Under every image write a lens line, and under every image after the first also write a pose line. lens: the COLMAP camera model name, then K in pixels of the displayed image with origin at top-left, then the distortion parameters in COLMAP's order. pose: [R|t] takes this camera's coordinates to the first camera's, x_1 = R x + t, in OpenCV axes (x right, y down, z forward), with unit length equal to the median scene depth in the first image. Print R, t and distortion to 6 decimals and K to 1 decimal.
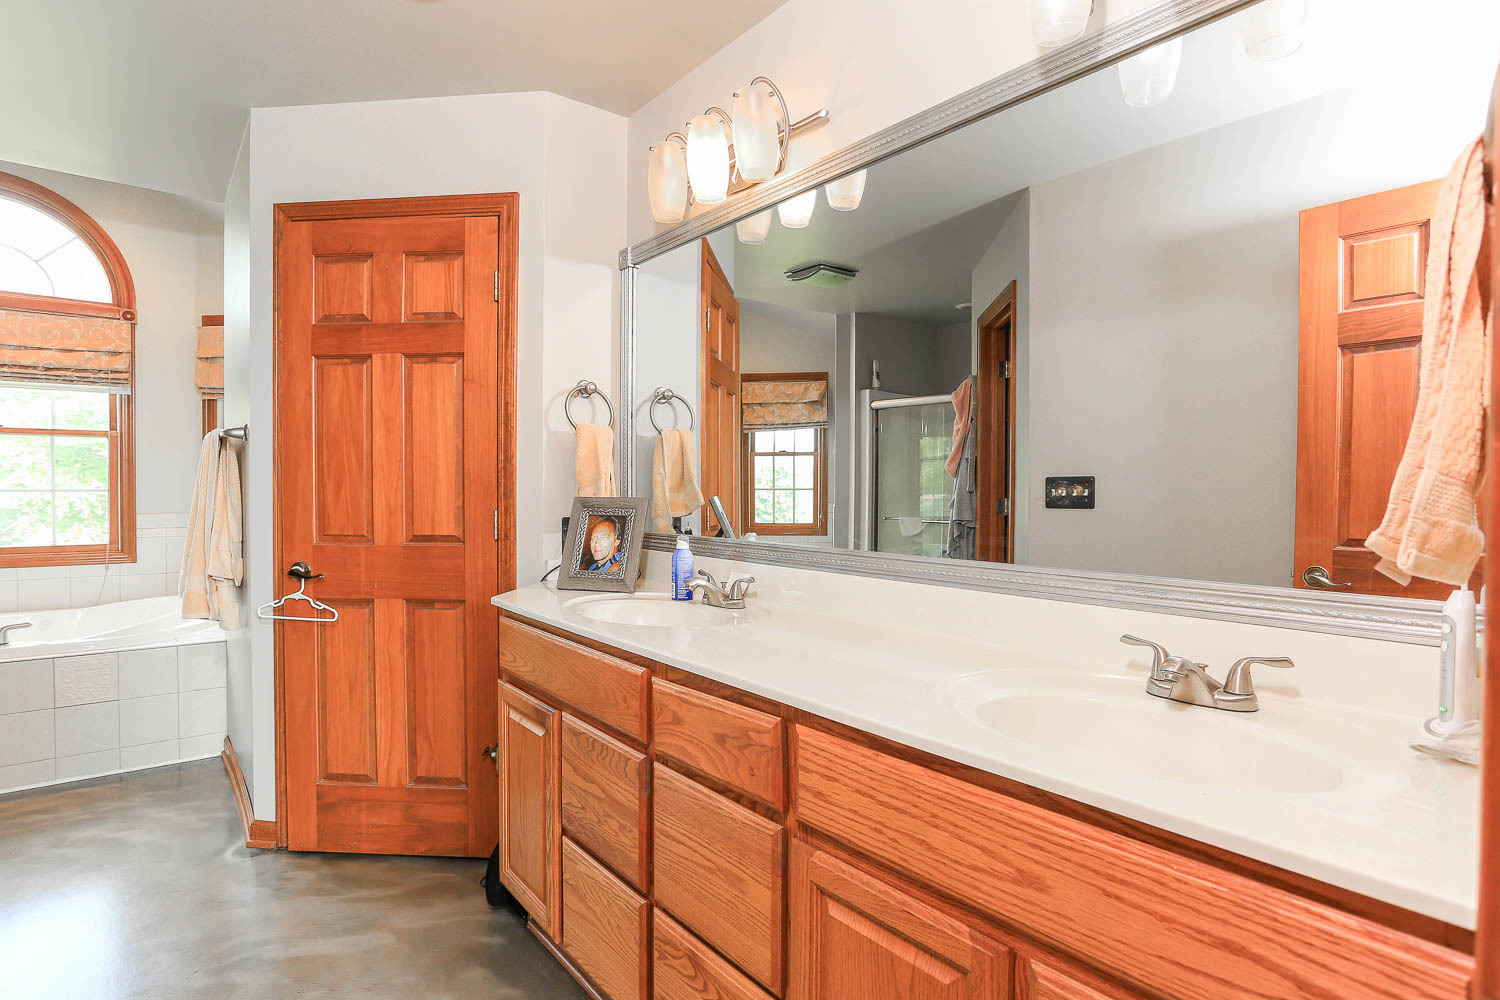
lens RADIAL K [[772.6, 0, 742.2], [0, 772.6, 493.7], [0, 0, 1]] dist [-0.030627, -0.000156]
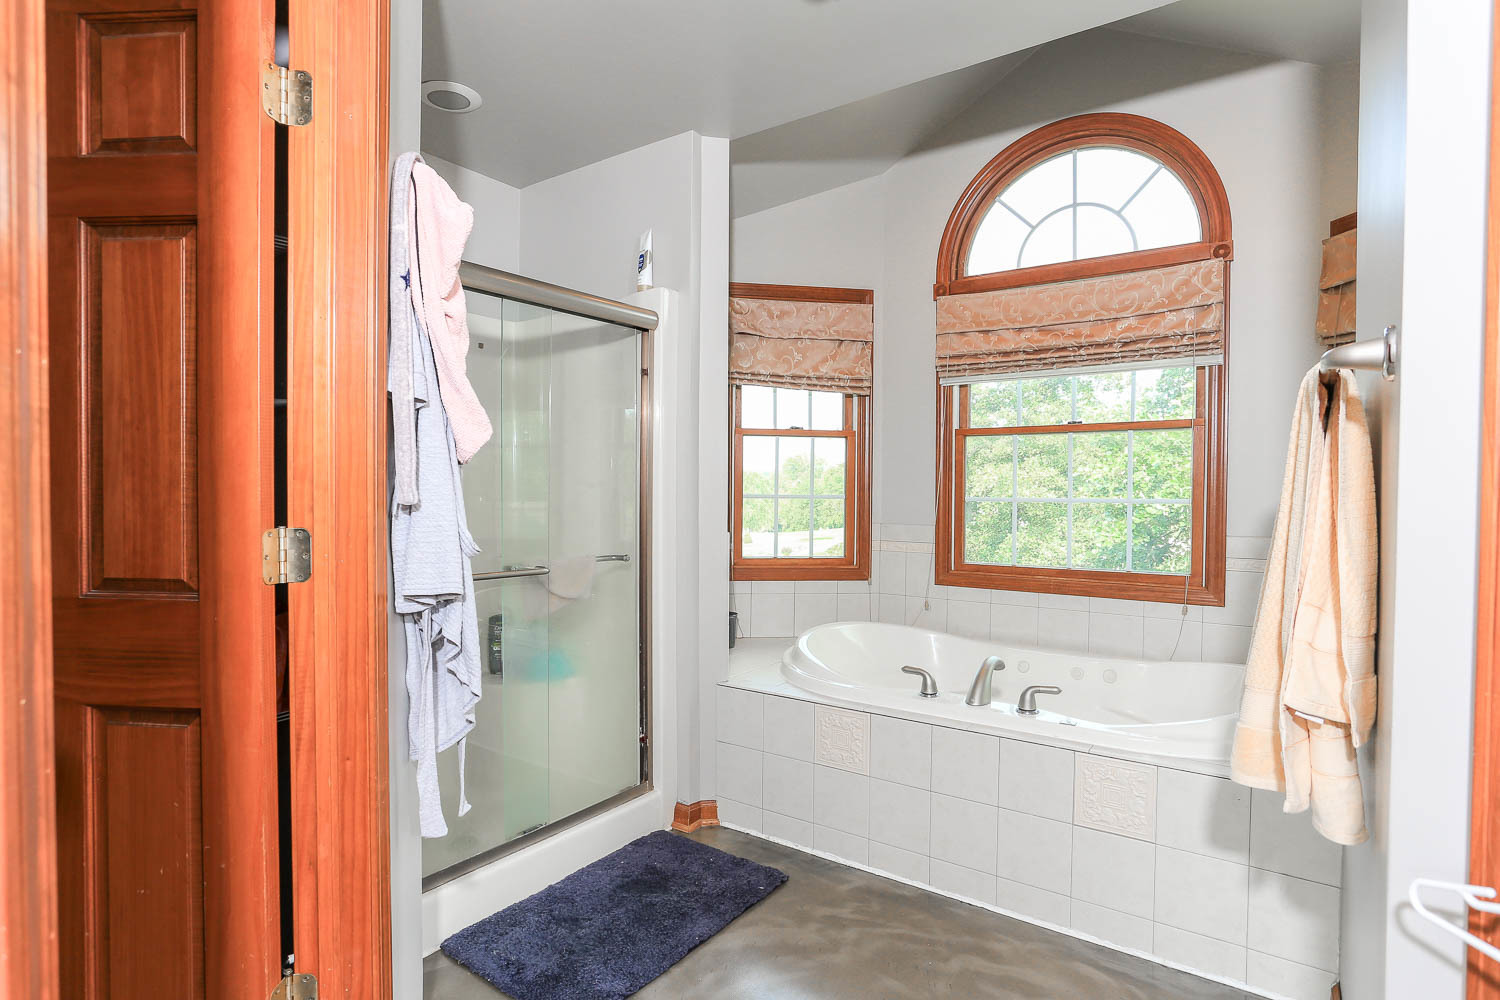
lens RADIAL K [[772.6, 0, 742.2], [0, 772.6, 494.3], [0, 0, 1]] dist [-0.030627, -0.000156]
pose [[0.258834, 0.014582, -0.965812, -0.254294], [-0.018975, 0.999770, 0.010009, -0.010361], [0.965736, 0.015736, 0.259051, 0.408146]]
